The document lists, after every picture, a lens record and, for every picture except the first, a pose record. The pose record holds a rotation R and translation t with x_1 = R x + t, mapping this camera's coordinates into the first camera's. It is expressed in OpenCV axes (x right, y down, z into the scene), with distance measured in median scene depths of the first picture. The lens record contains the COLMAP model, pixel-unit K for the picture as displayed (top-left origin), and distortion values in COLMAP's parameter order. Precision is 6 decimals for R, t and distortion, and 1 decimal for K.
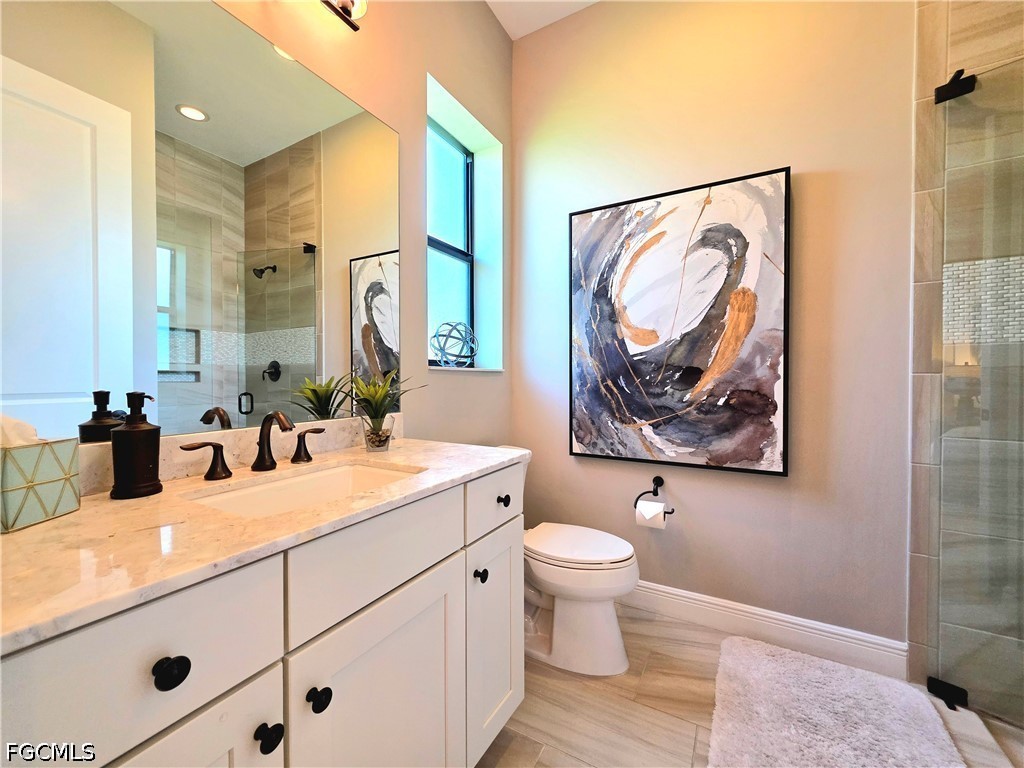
lens RADIAL K [[414.0, 0, 518.6], [0, 414.0, 380.2], [0, 0, 1]] dist [0.000177, 0.000106]
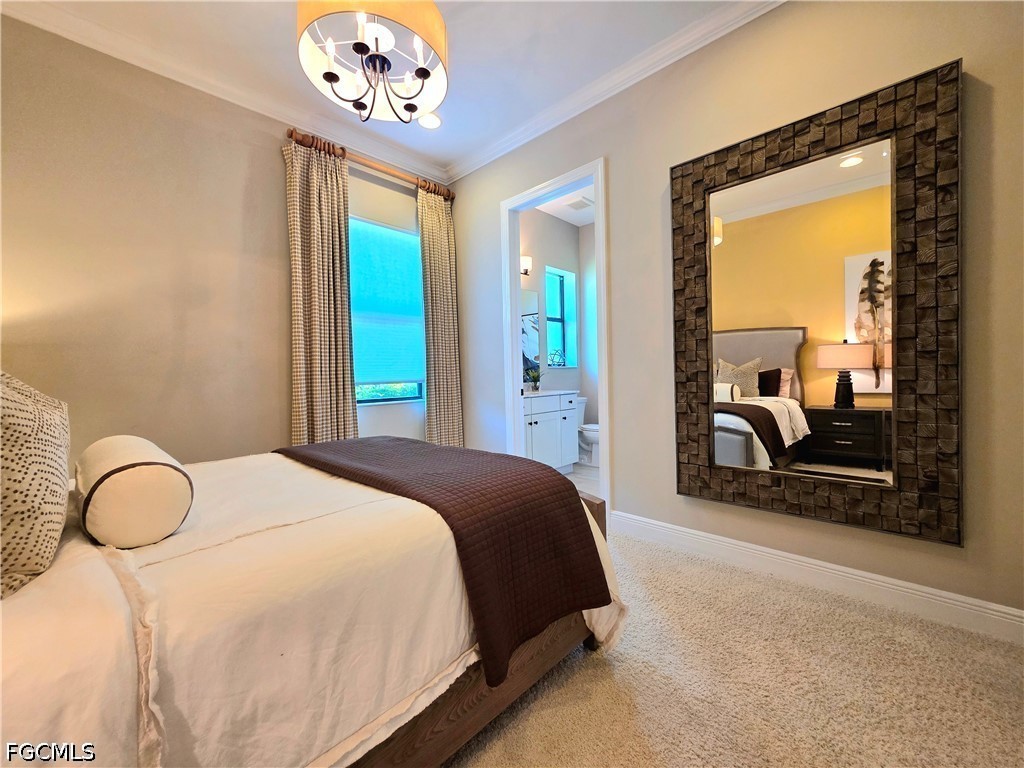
lens RADIAL K [[414.0, 0, 518.6], [0, 414.0, 380.2], [0, 0, 1]] dist [0.000177, 0.000106]
pose [[0.968251, -0.019471, -0.249222, 0.267813], [0.023080, 0.999667, 0.011570, 0.020223], [0.248914, -0.016954, 0.968377, -1.657709]]
